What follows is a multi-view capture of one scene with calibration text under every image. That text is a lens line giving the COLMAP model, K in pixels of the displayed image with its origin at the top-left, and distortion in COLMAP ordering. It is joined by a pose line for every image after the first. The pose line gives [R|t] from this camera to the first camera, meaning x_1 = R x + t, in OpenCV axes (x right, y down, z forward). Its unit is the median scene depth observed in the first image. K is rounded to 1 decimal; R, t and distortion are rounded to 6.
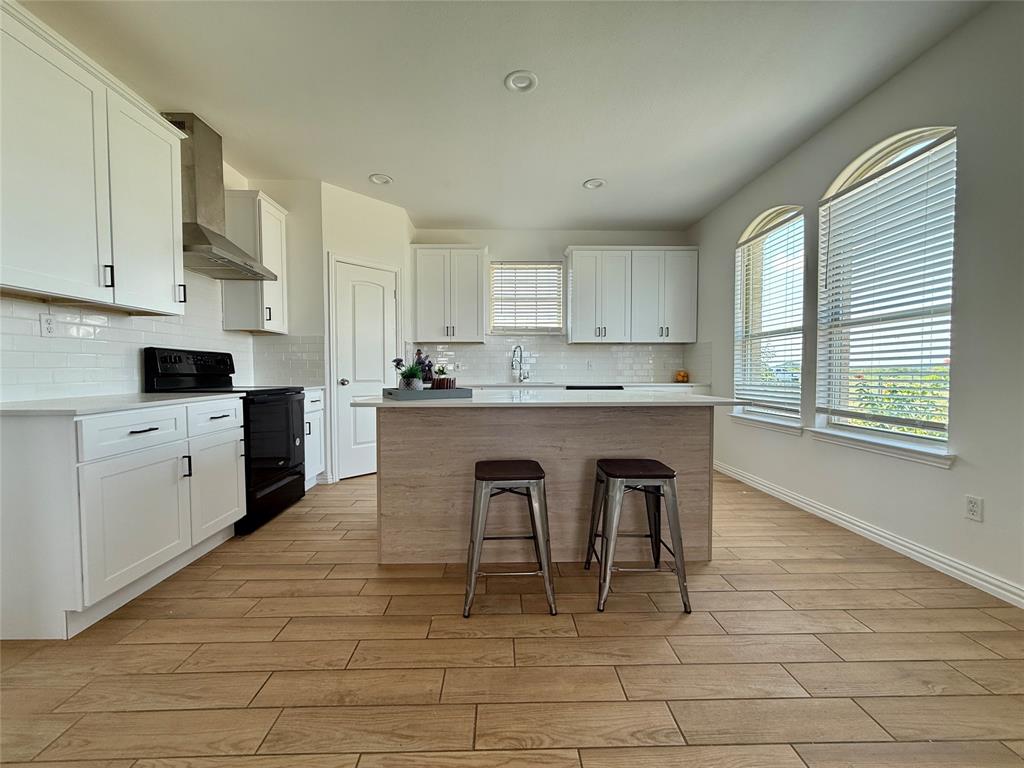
lens RADIAL K [[411.8, 0, 510.3], [0, 411.8, 384.2], [0, 0, 1]] dist [-0.000778, -0.000049]
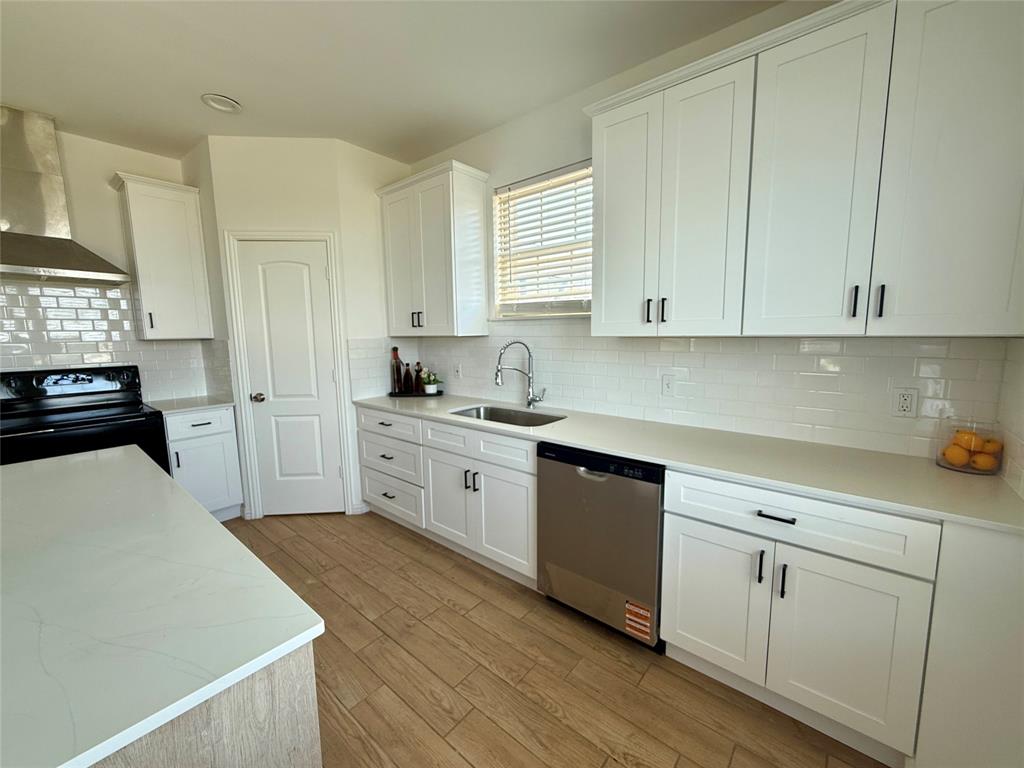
lens RADIAL K [[411.8, 0, 512.3], [0, 411.8, 383.4], [0, 0, 1]] dist [-0.000778, -0.000049]
pose [[0.745710, 0.077410, -0.661758, 0.475276], [-0.009132, 0.994322, 0.106021, -0.120858], [0.666208, -0.073017, 0.742183, 0.750737]]
